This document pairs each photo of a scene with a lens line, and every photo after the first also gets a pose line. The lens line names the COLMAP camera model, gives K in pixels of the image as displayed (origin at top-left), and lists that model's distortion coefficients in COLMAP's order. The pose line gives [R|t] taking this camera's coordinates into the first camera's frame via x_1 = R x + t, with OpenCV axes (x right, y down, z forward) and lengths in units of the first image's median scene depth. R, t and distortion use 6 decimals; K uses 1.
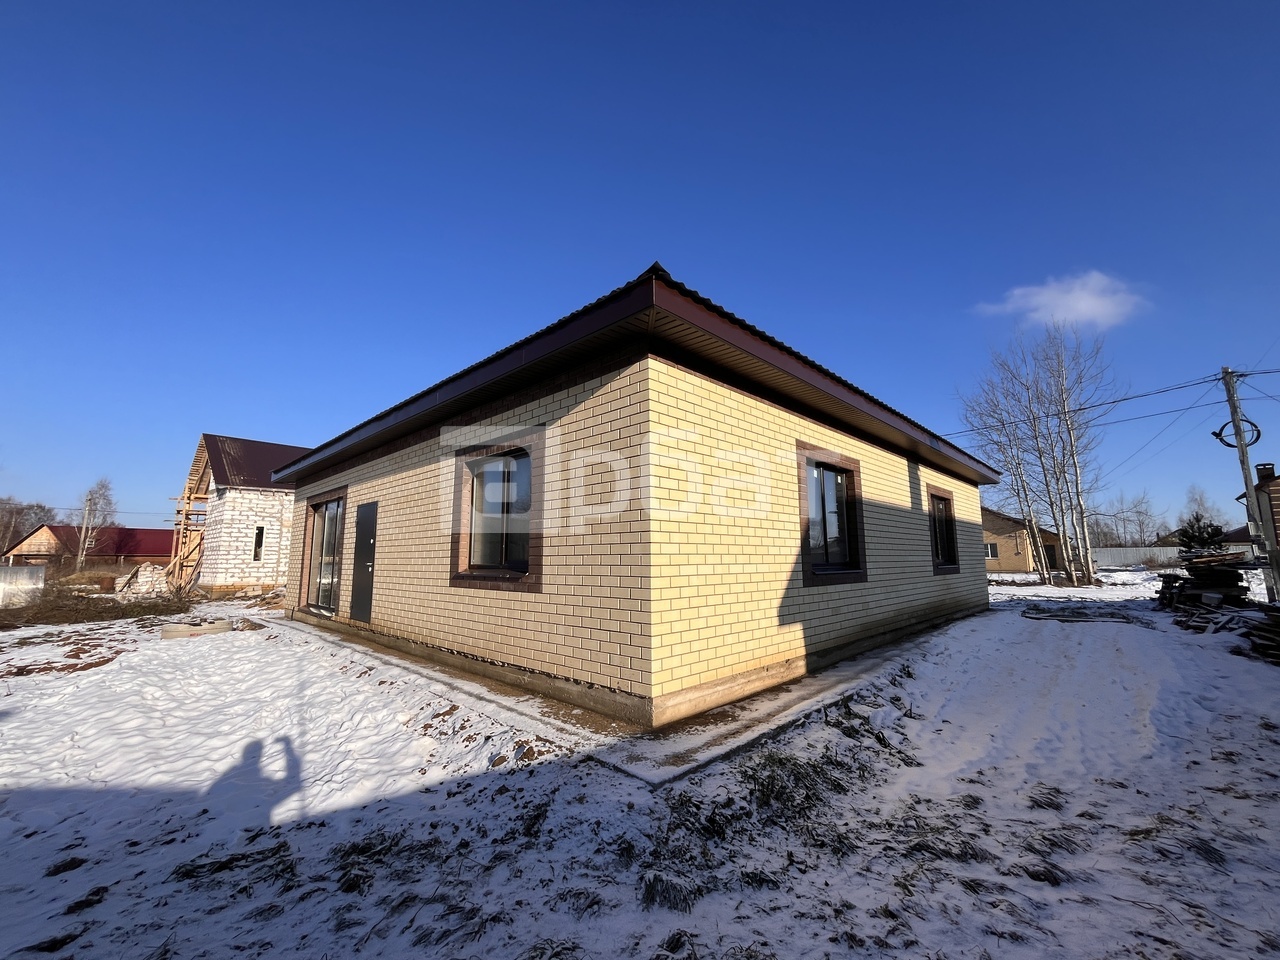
lens RADIAL K [[518.2, 0, 634.9], [0, 518.2, 484.9], [0, 0, 1]] dist [-0.001350, -0.000943]
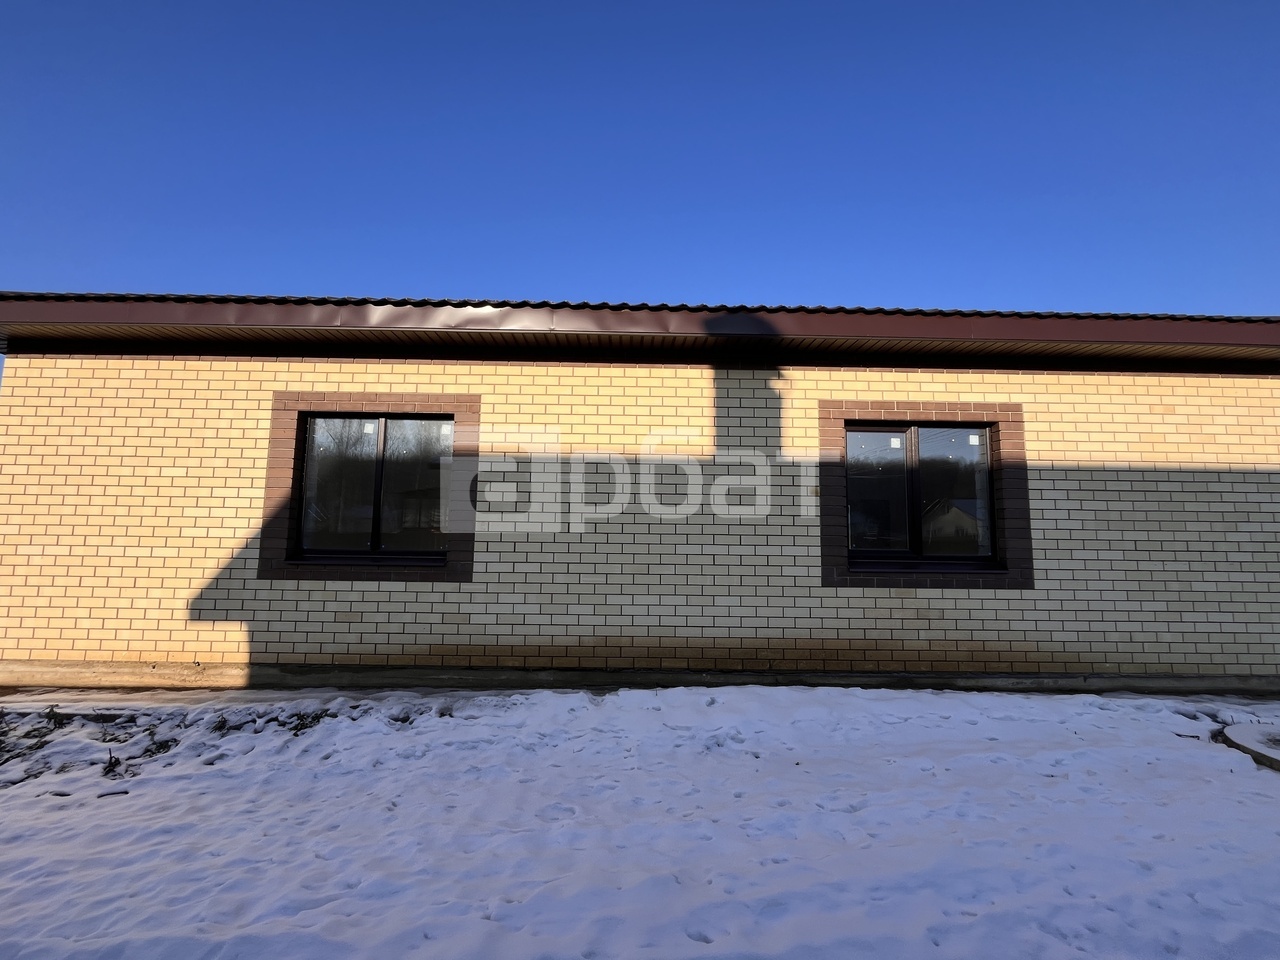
lens RADIAL K [[518.2, 0, 634.9], [0, 518.2, 484.9], [0, 0, 1]] dist [-0.001350, -0.000943]
pose [[0.707473, -0.056358, -0.704490, 1.339966], [0.084696, 0.996393, 0.005345, 0.102469], [0.701647, -0.063448, 0.709694, 0.880368]]
